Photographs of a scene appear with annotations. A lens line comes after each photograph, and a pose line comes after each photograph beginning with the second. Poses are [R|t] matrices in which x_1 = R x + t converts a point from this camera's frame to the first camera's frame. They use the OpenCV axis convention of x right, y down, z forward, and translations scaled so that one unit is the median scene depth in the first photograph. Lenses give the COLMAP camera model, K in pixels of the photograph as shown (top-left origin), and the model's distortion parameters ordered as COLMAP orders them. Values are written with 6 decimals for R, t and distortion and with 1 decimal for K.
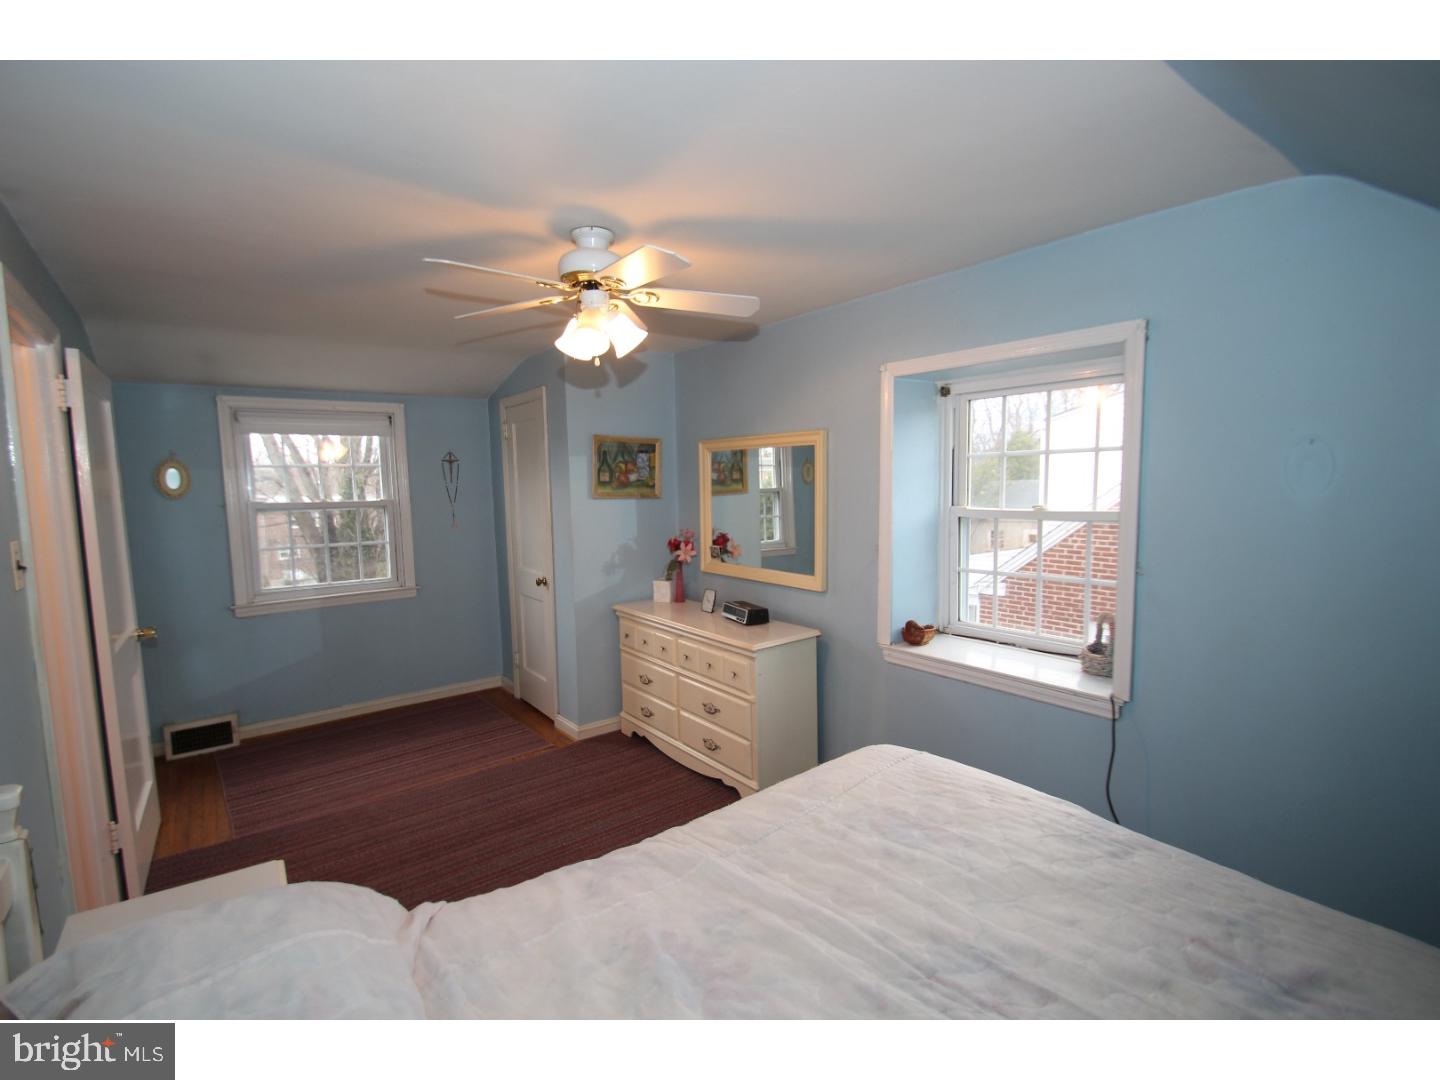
lens RADIAL K [[667.9, 0, 703.6], [0, 667.9, 548.6], [0, 0, 1]] dist [0.008711, -0.015158]
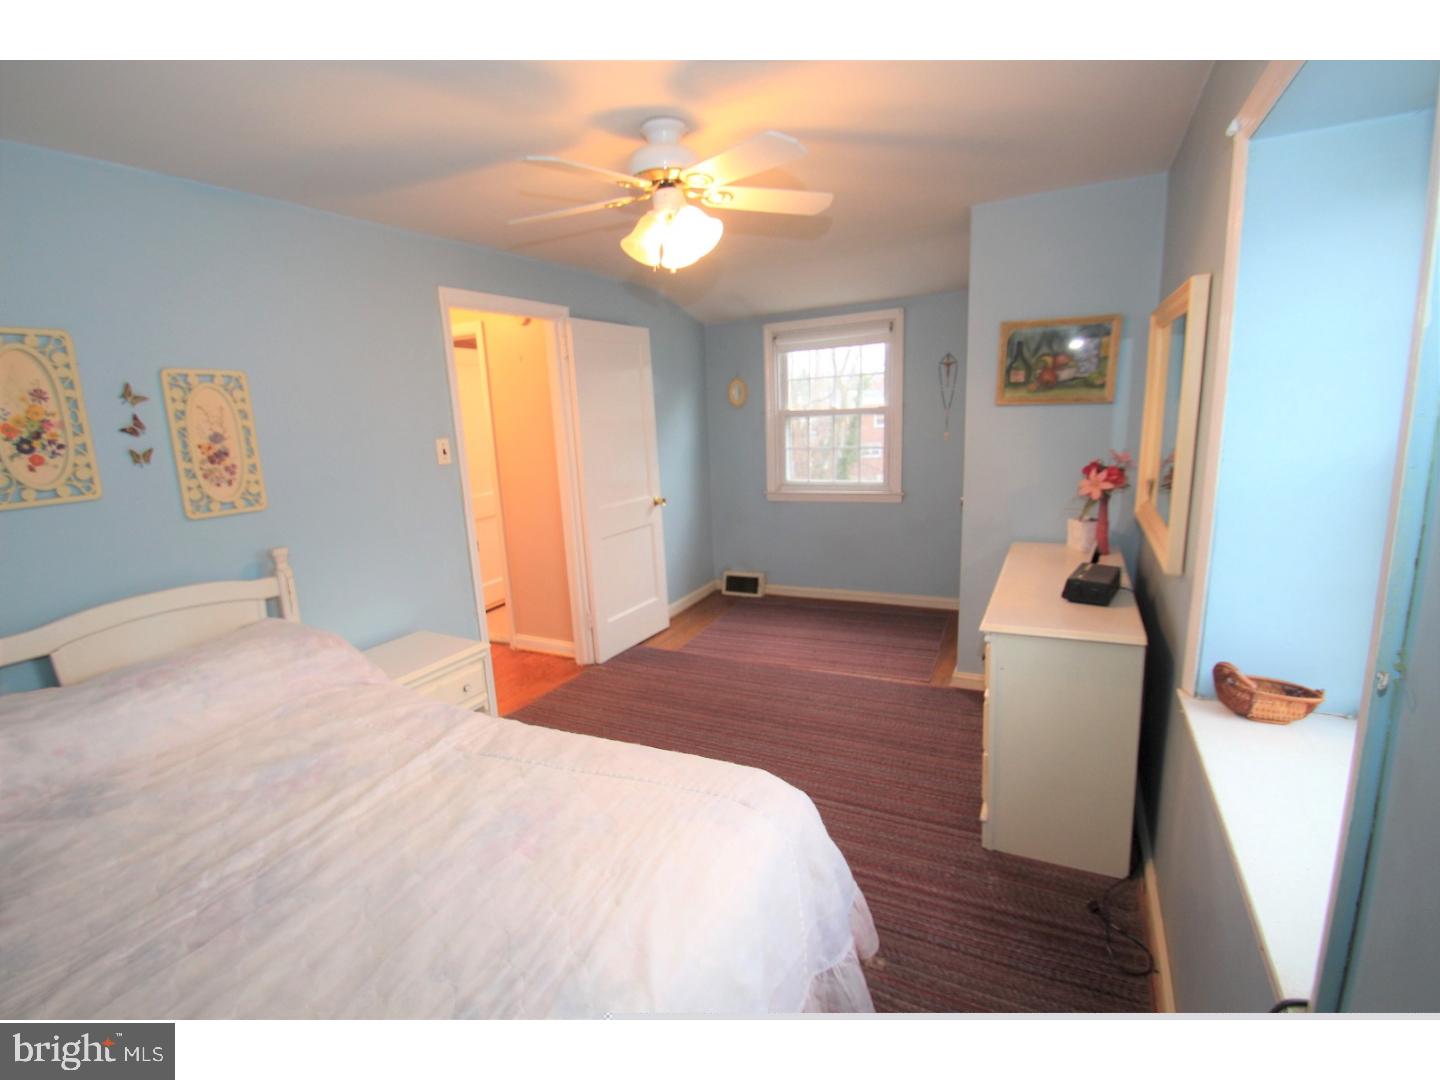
lens RADIAL K [[667.9, 0, 703.6], [0, 667.9, 548.6], [0, 0, 1]] dist [0.008711, -0.015158]
pose [[0.427627, 0.181831, -0.885479, 0.414067], [-0.049173, 0.982789, 0.178066, -0.030986], [0.902617, -0.032604, 0.429209, 0.329828]]
